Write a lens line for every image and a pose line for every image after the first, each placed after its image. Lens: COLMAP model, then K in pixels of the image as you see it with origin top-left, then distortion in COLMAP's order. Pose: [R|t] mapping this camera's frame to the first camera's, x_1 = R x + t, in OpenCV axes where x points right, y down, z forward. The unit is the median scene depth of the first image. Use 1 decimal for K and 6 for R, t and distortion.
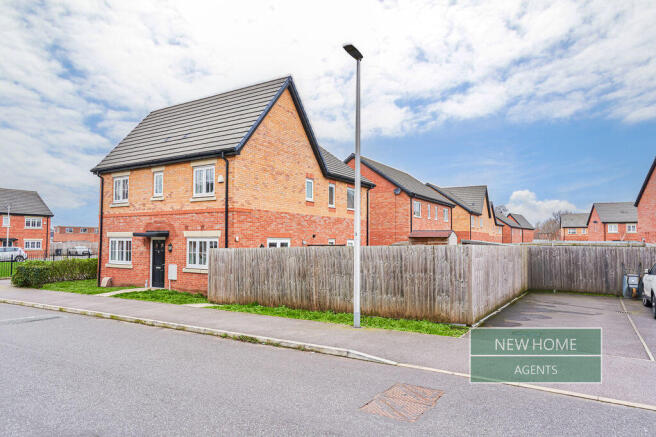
lens RADIAL K [[428.7, 0, 326.8], [0, 428.7, 219.0], [0, 0, 1]] dist [-0.007120, -0.000536]
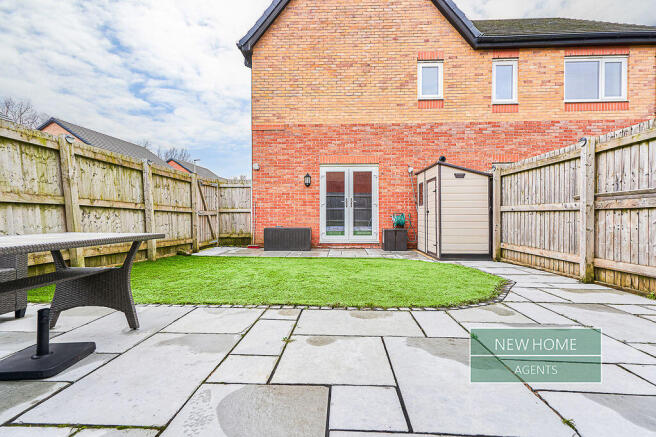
lens RADIAL K [[299.4, 0, 331.2], [0, 299.4, 219.5], [0, 0, 1]] dist [0.009951, -0.002403]
pose [[0.495744, 0.005975, -0.868448, 0.257884], [0.048513, 0.998224, 0.034561, 0.104279], [0.867113, -0.059265, 0.494574, 0.693763]]
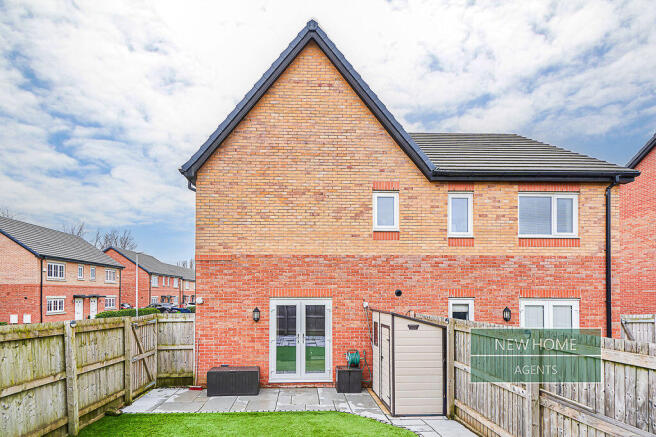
lens RADIAL K [[319.9, 0, 325.2], [0, 319.9, 220.1], [0, 0, 1]] dist [0.011857, -0.002364]
pose [[0.553623, -0.003615, -0.832760, 0.274269], [0.043147, 0.998772, 0.024349, -0.071877], [0.831649, -0.049411, 0.553099, 0.726783]]
